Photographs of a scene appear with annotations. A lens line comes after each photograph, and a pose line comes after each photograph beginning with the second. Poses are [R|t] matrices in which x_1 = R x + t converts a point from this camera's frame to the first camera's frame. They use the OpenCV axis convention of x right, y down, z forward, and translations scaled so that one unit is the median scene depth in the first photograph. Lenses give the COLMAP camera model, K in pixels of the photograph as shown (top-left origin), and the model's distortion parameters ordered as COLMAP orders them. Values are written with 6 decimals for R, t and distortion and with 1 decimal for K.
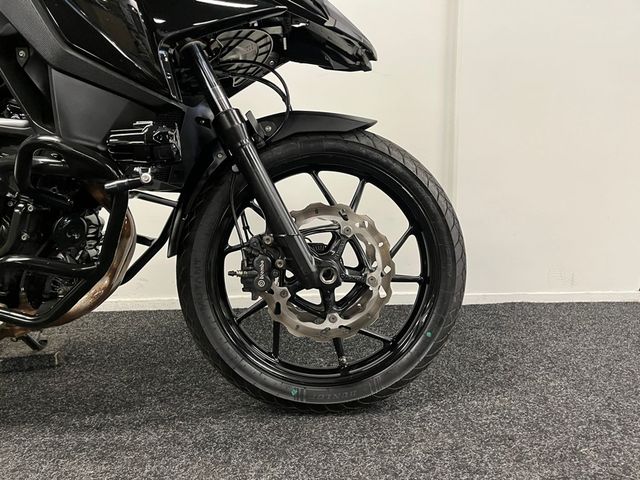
lens RADIAL K [[485.5, 0, 323.5], [0, 485.5, 240.6], [0, 0, 1]] dist [0.074280, -0.104570]
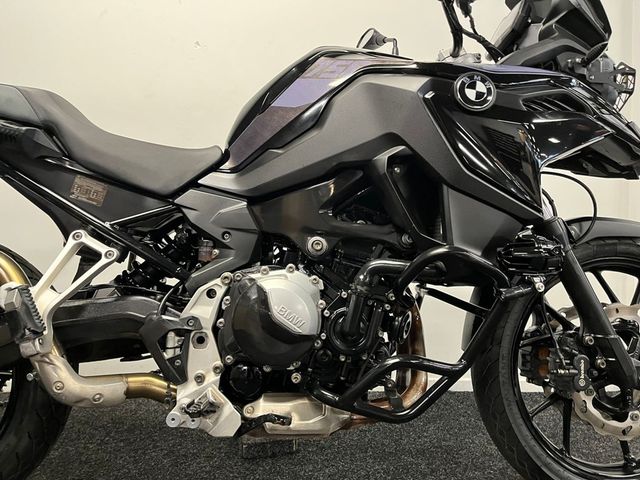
lens RADIAL K [[485.5, 0, 320.8], [0, 485.5, 241.4], [0, 0, 1]] dist [0.074280, -0.104570]
pose [[0.999799, 0.016600, -0.011275, -0.639215], [-0.017918, 0.991458, -0.129193, -0.060863], [0.009034, 0.129369, 0.991555, -0.076034]]
